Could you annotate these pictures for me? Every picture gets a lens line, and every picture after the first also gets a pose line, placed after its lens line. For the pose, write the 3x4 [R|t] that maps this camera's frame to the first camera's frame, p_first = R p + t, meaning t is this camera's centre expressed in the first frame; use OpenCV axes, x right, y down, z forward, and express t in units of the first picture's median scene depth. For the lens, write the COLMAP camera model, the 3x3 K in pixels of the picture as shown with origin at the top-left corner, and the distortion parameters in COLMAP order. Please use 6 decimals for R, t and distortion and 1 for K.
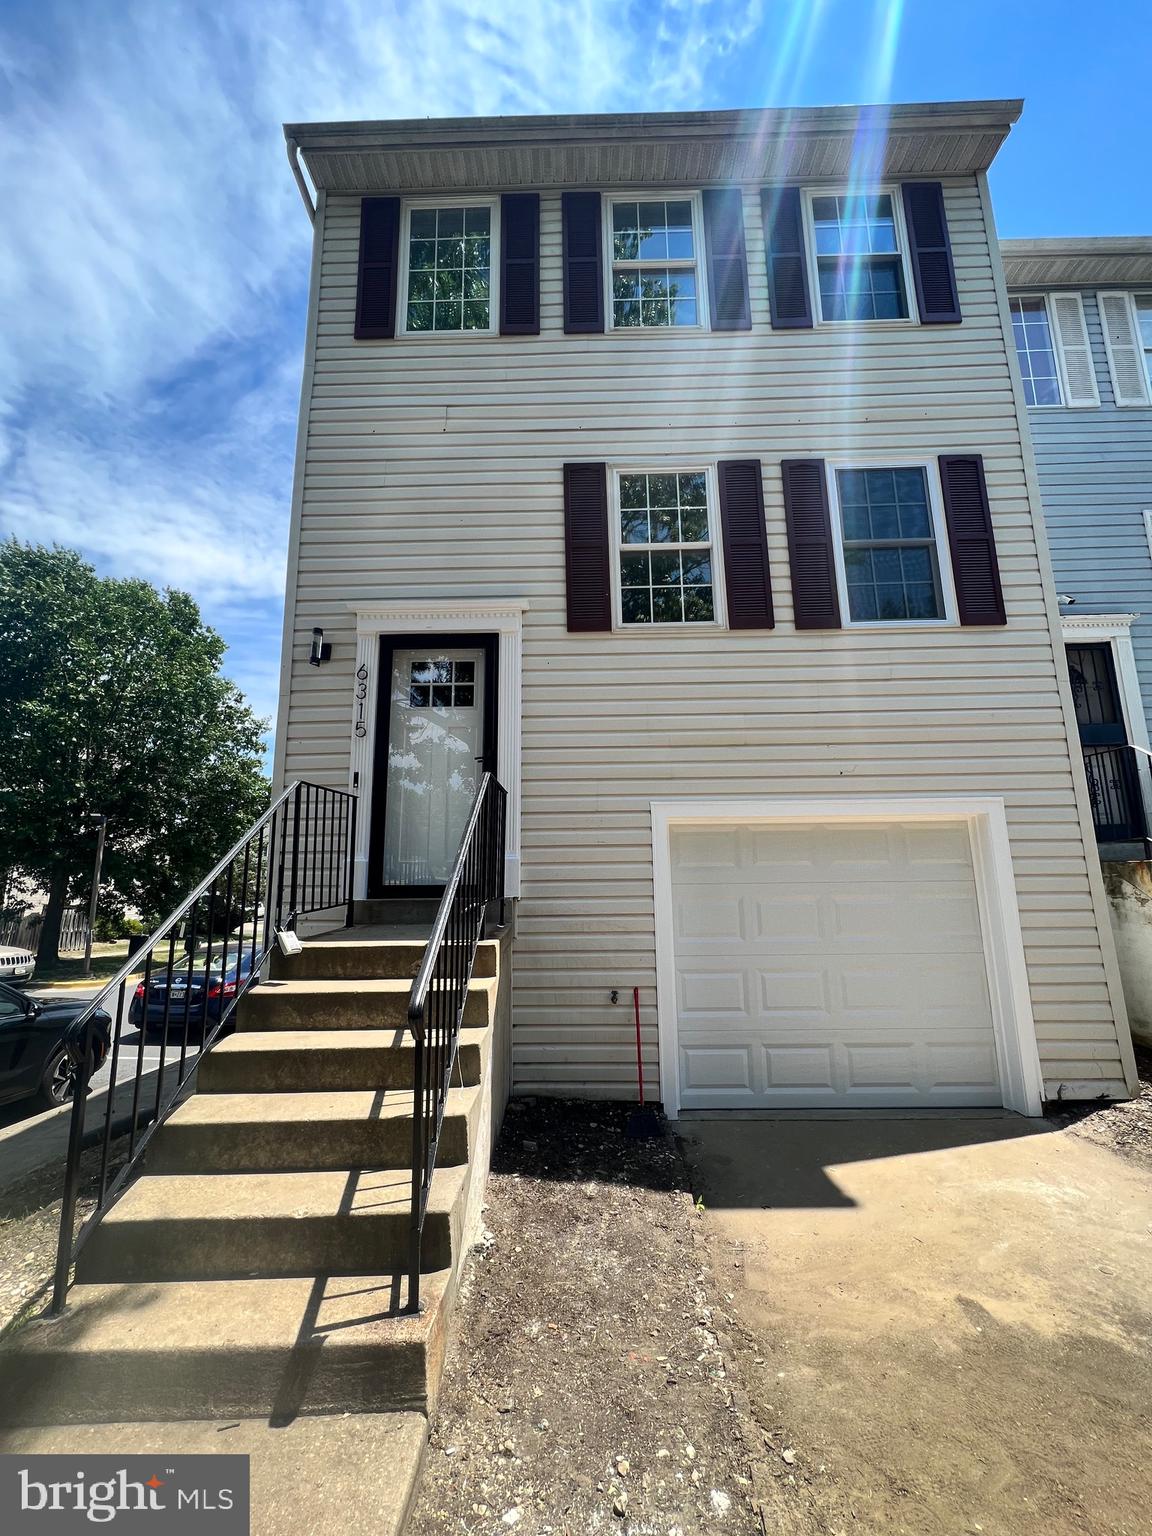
lens RADIAL K [[613.9, 0, 575.1], [0, 613.9, 765.1], [0, 0, 1]] dist [-0.000828, 0.000267]
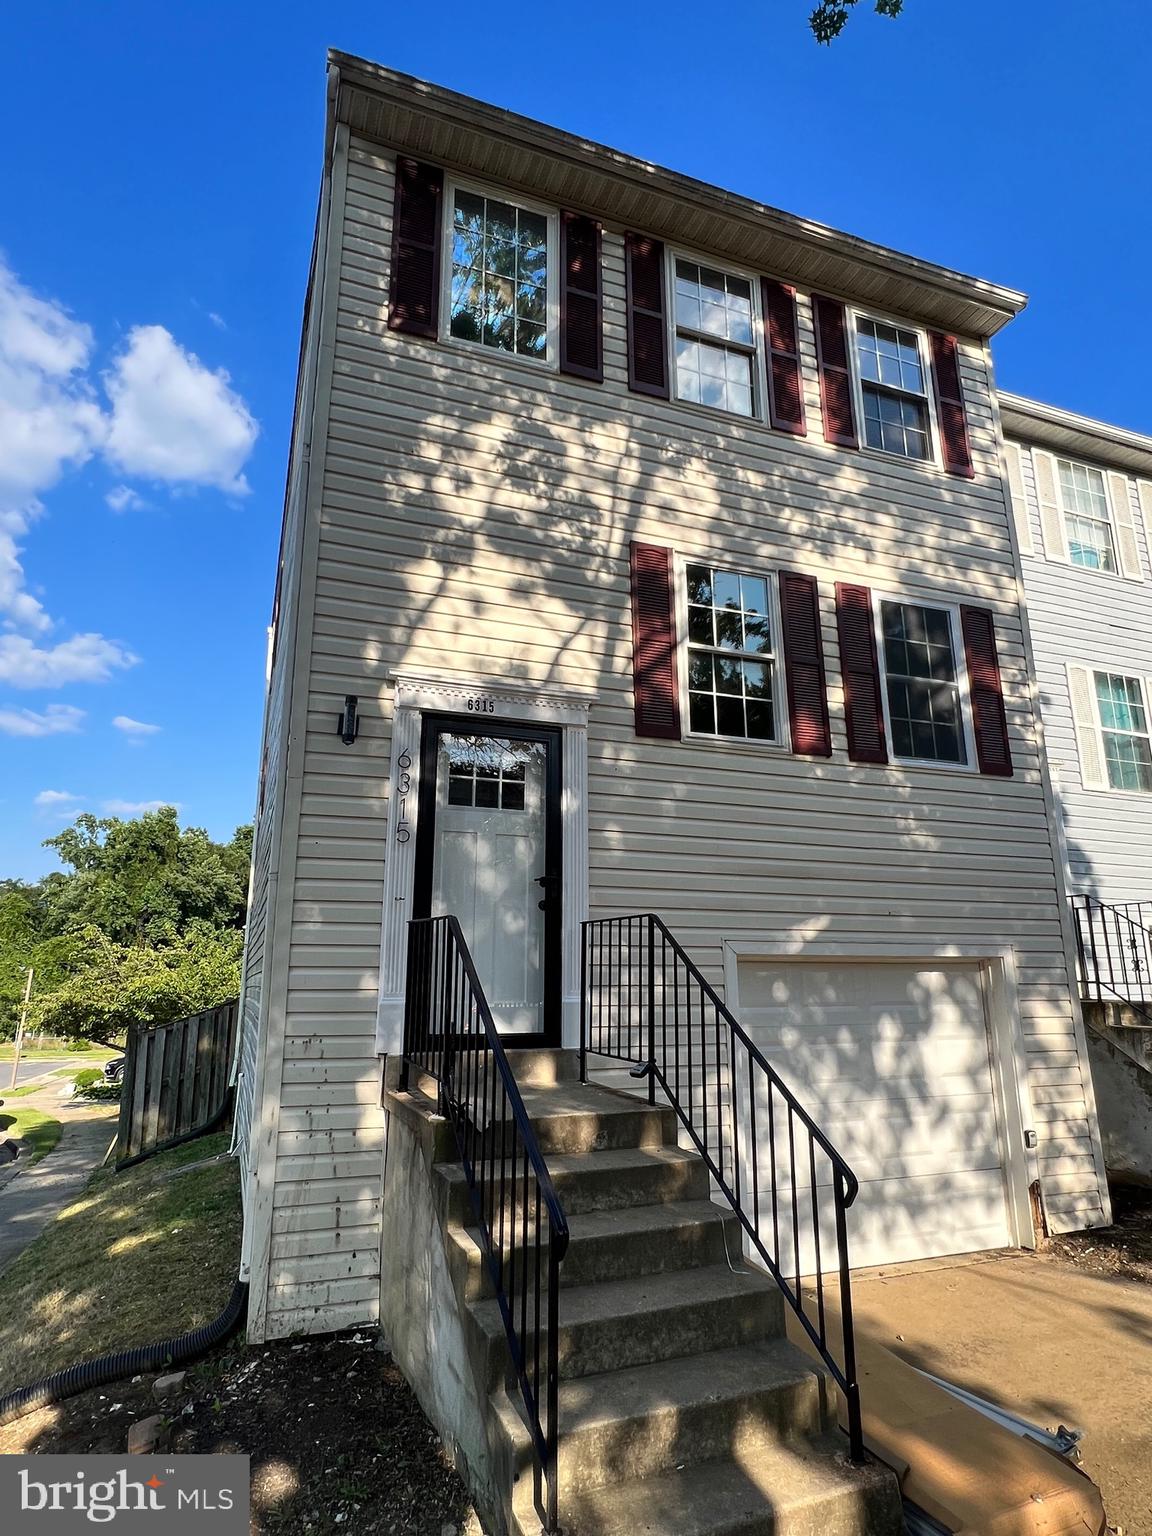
lens RADIAL K [[859.4, 0, 576.5], [0, 859.4, 770.2], [0, 0, 1]] dist [-0.005612, -0.000603]
pose [[0.930687, 0.099922, 0.351904, -0.518878], [-0.079161, 0.994190, -0.072938, -0.071956], [-0.357148, 0.040025, 0.933190, -0.112357]]
